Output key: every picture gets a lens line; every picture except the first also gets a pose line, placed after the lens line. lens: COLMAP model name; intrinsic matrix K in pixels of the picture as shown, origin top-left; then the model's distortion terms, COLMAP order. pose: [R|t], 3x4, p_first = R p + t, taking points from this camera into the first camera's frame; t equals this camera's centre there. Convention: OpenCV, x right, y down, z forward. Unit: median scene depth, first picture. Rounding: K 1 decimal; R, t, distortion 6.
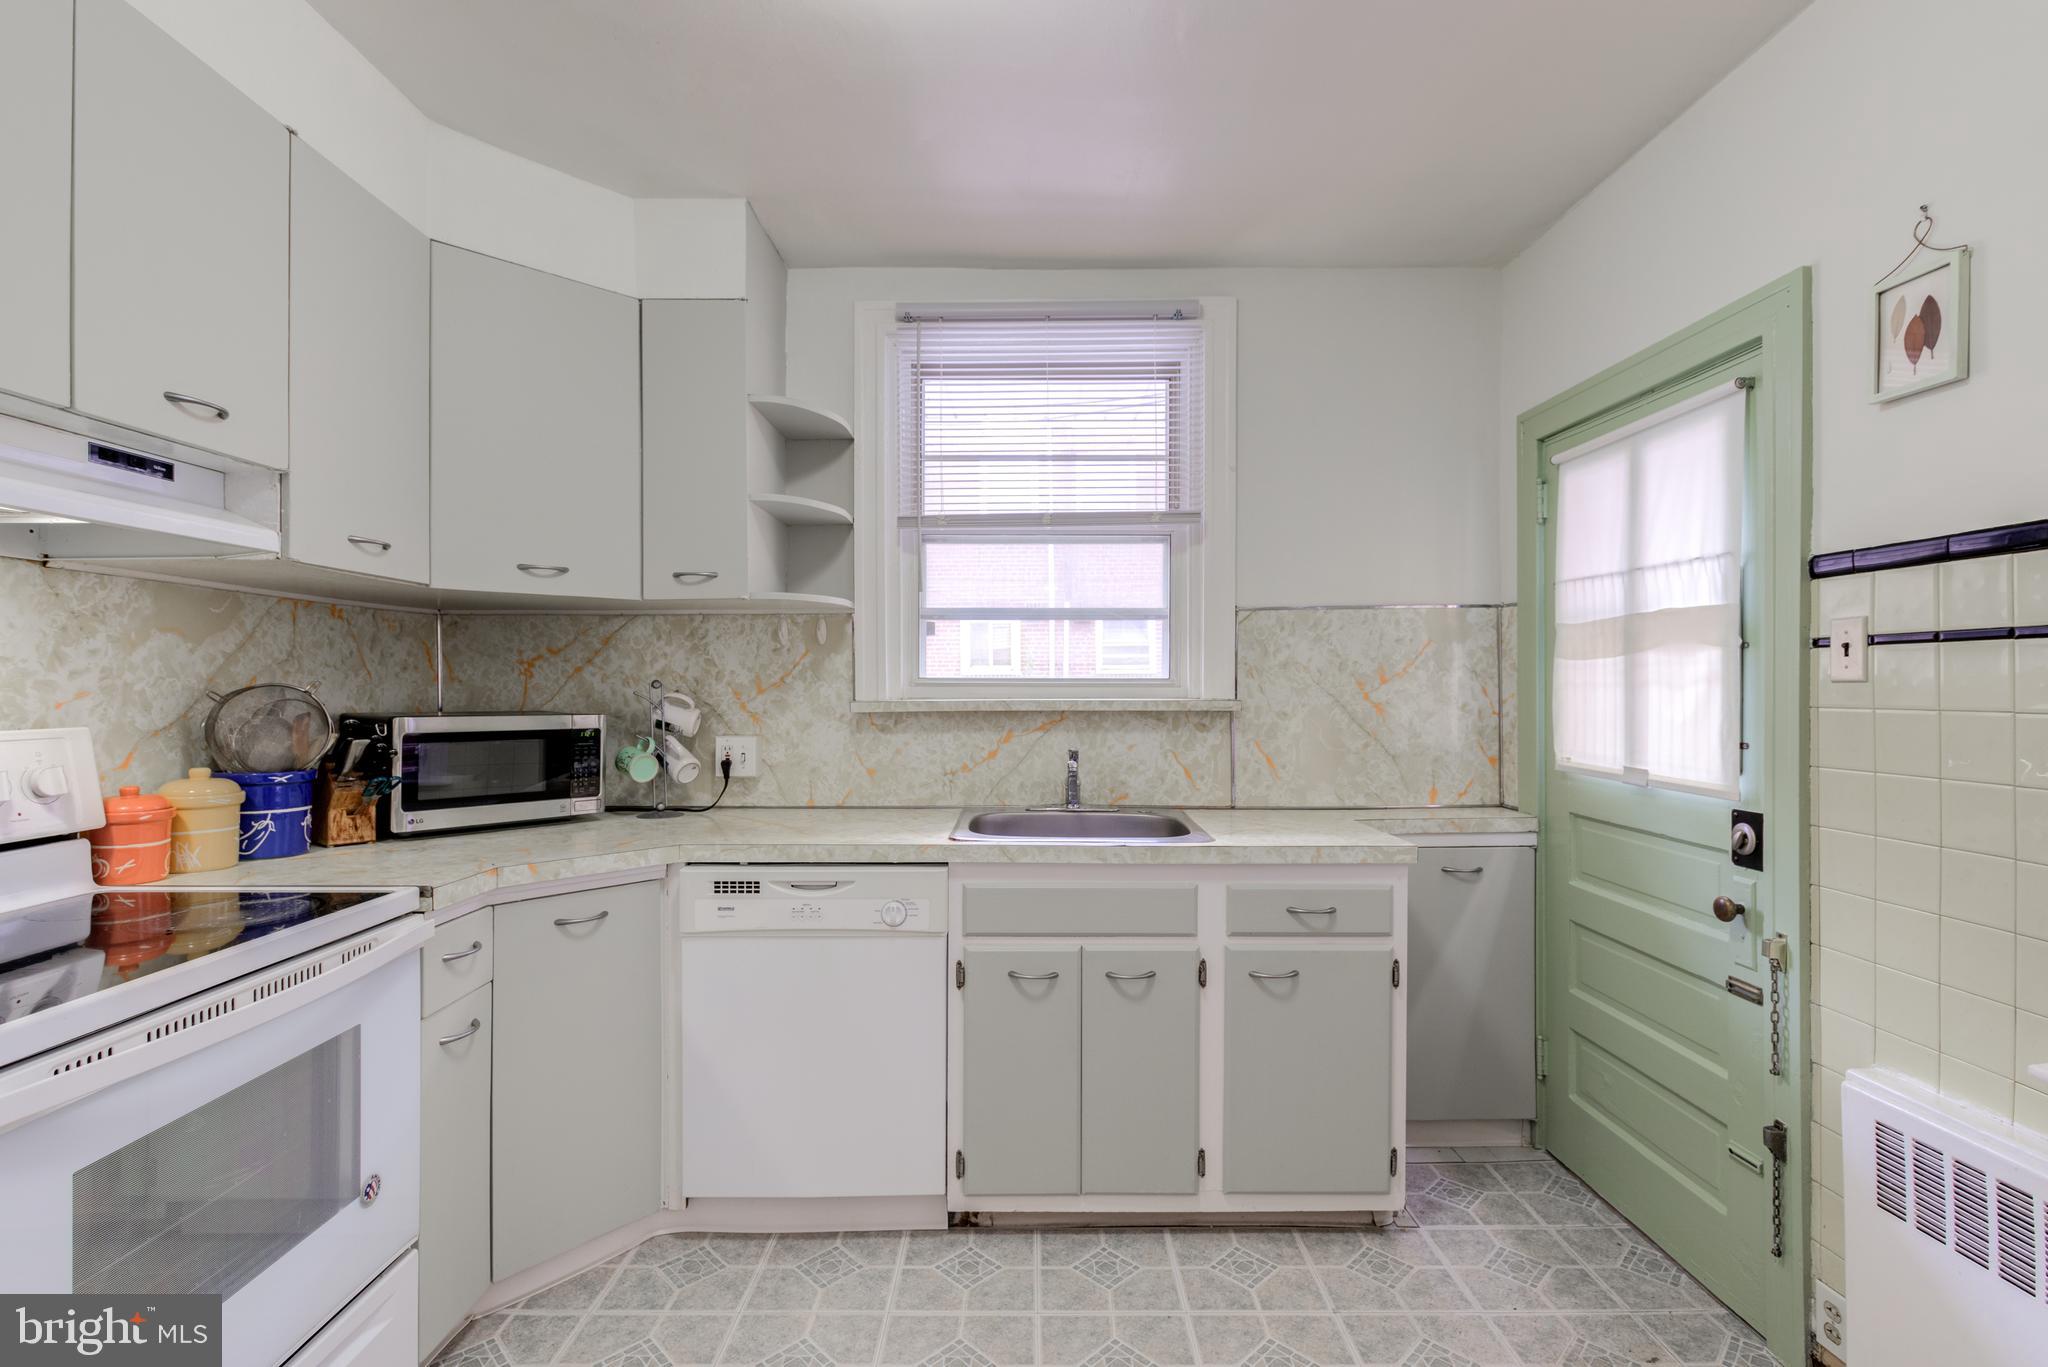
lens RADIAL K [[960.0, 0, 989.0], [0, 960.0, 690.3], [0, 0, 1]] dist [-0.006127, 0.002817]
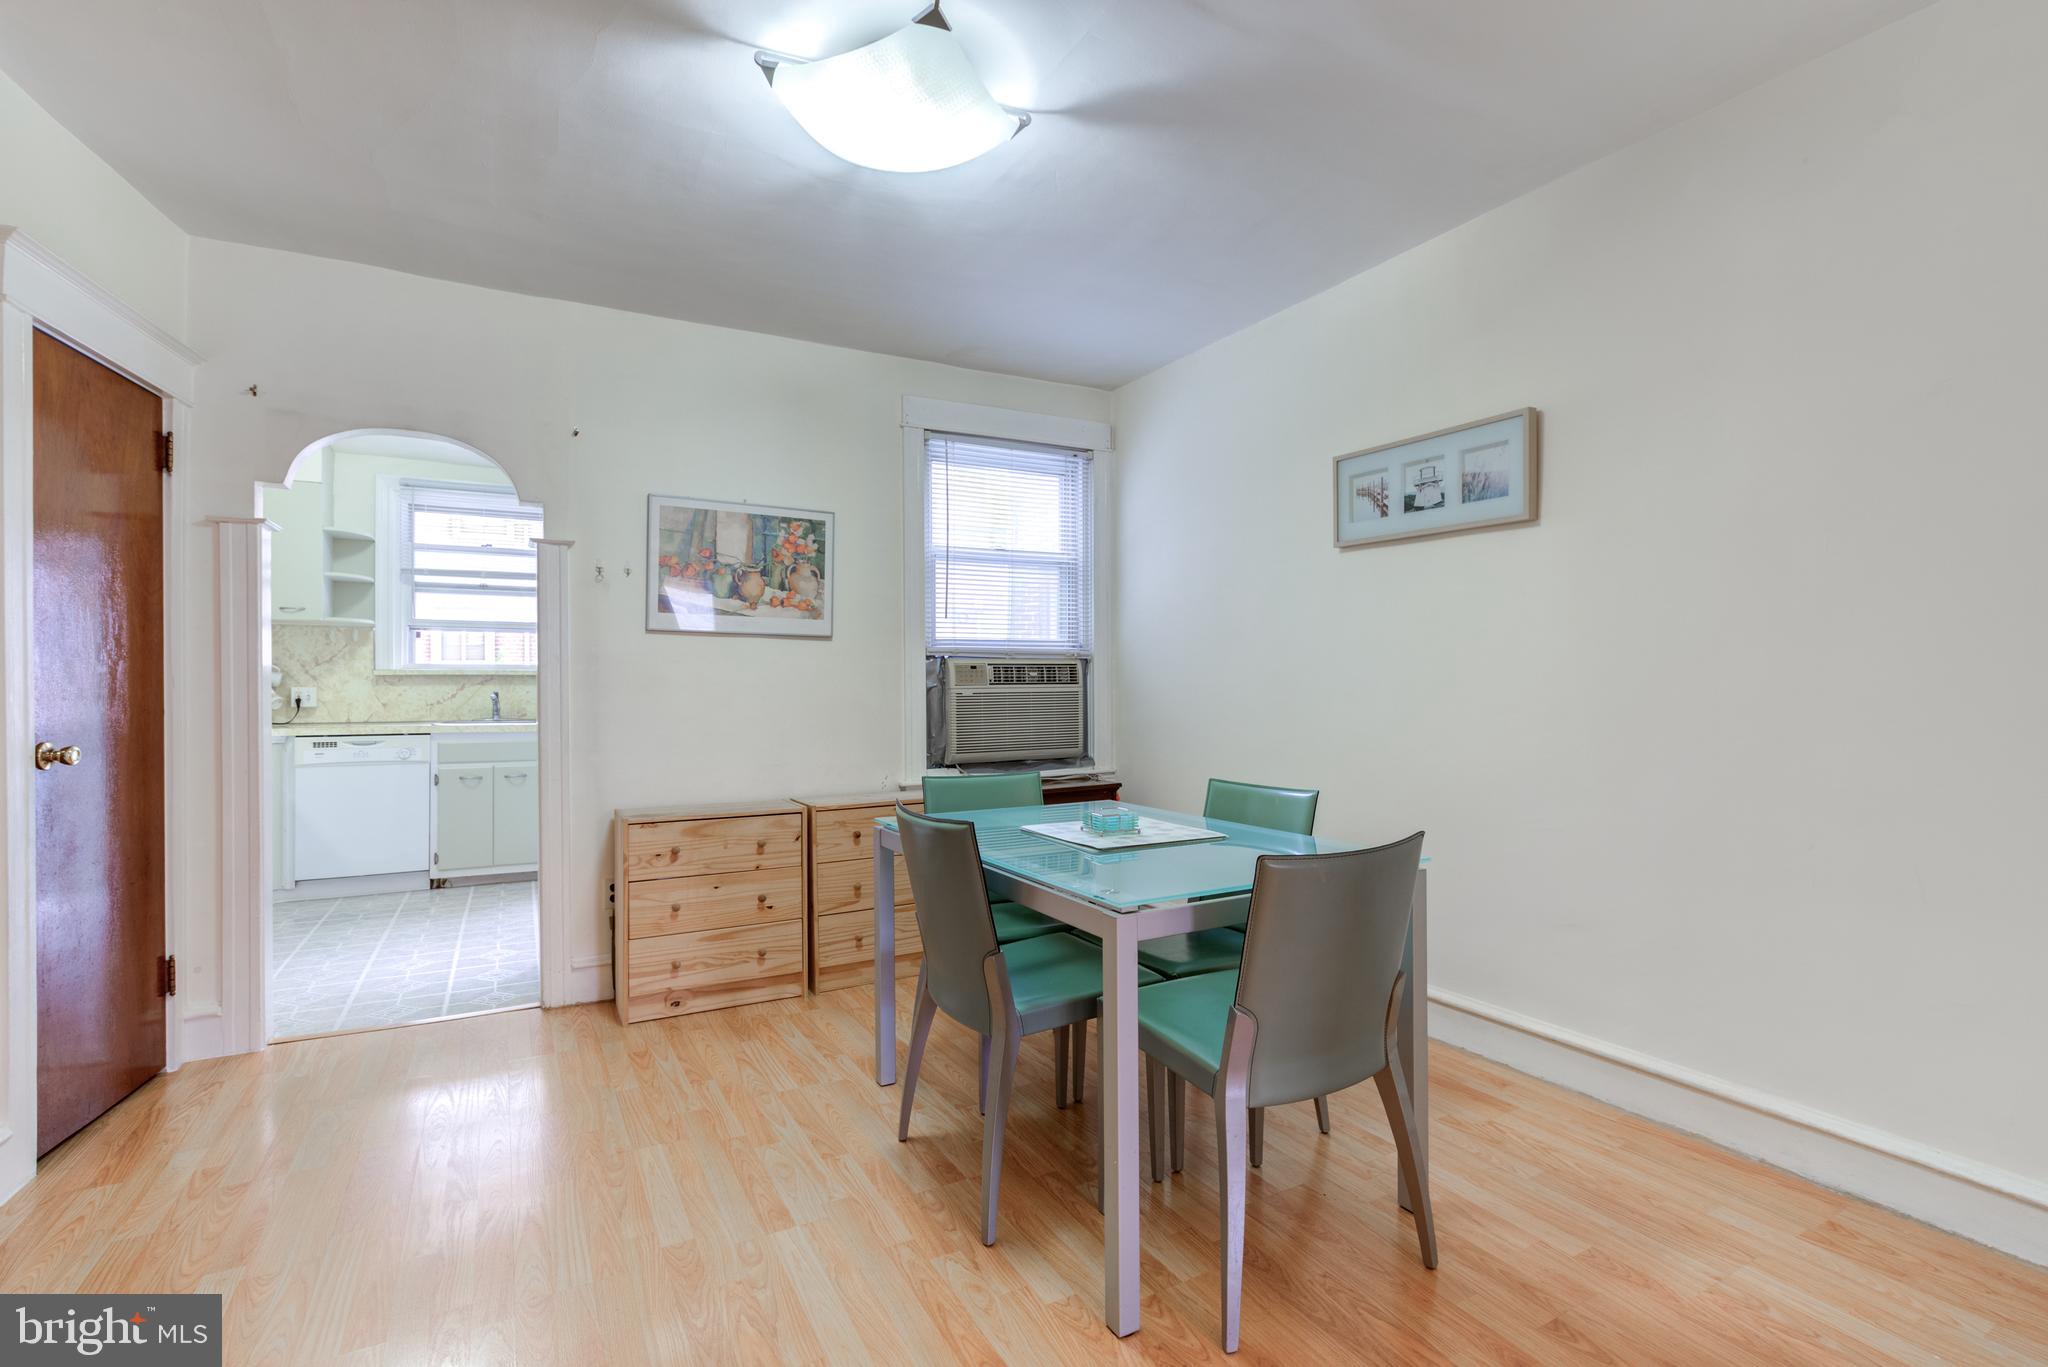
lens RADIAL K [[960.0, 0, 1030.8], [0, 960.0, 680.7], [0, 0, 1]] dist [-0.006127, 0.002817]
pose [[0.862096, 0.000836, 0.506745, 0.033990], [0.004474, 0.999947, -0.009262, 0.067479], [-0.506726, 0.010252, 0.862046, -1.647631]]
